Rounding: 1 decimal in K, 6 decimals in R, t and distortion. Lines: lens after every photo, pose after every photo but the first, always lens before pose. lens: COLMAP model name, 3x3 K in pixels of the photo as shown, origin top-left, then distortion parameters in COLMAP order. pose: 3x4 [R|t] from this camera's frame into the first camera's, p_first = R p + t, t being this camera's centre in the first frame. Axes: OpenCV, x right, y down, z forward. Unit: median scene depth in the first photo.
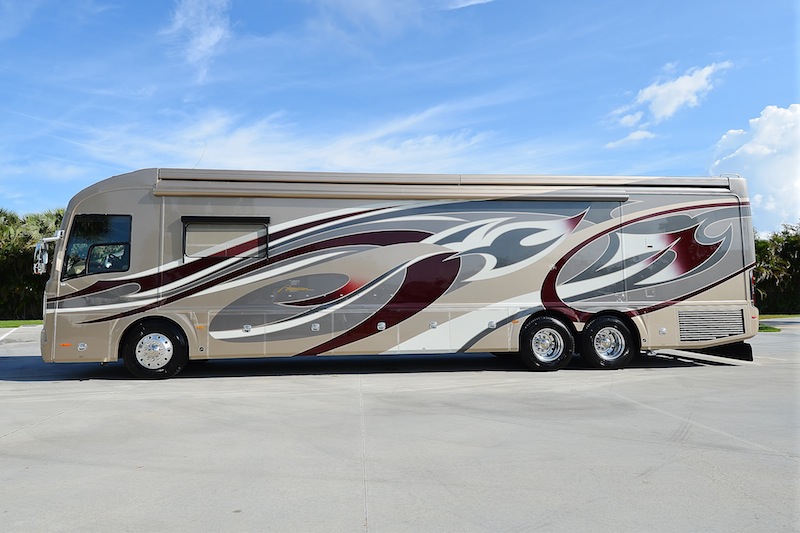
lens RADIAL K [[483.4, 0, 400.0], [0, 483.4, 266.5], [0, 0, 1]] dist [0.022620, -0.000529]
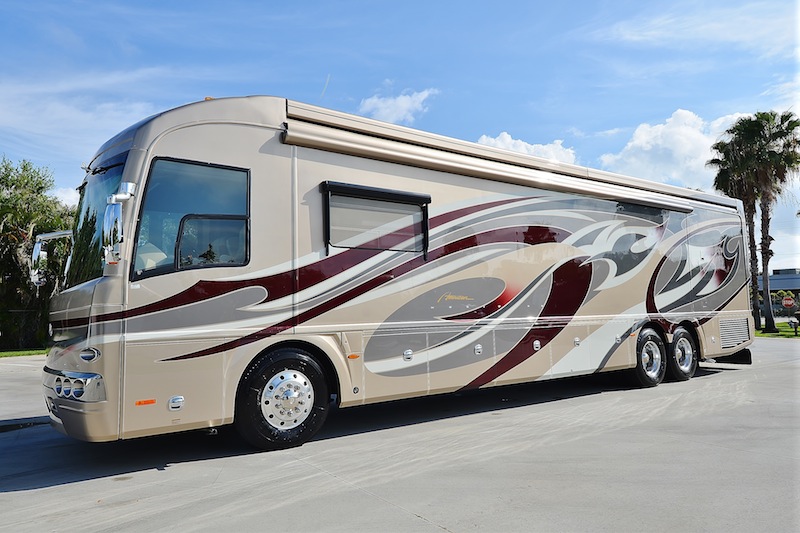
lens RADIAL K [[556.8, 0, 400.0], [0, 556.8, 266.5], [0, 0, 1]] dist [0.037932, -0.004576]
pose [[0.864589, 0.032099, 0.501454, -0.681373], [-0.021285, 0.999401, -0.027274, 0.023416], [-0.502029, 0.012907, 0.864754, 0.305891]]
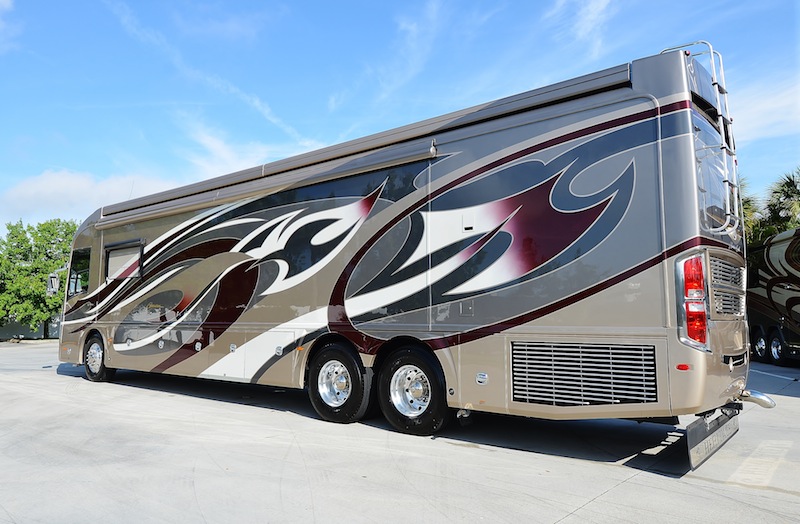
lens RADIAL K [[587.5, 0, 400.0], [0, 587.5, 262.0], [0, 0, 1]] dist [0.037638, -0.001213]
pose [[0.690779, -0.058506, -0.720695, 1.013198], [0.045686, 0.998261, -0.037249, 0.022392], [0.721621, -0.007194, 0.692251, 0.487178]]
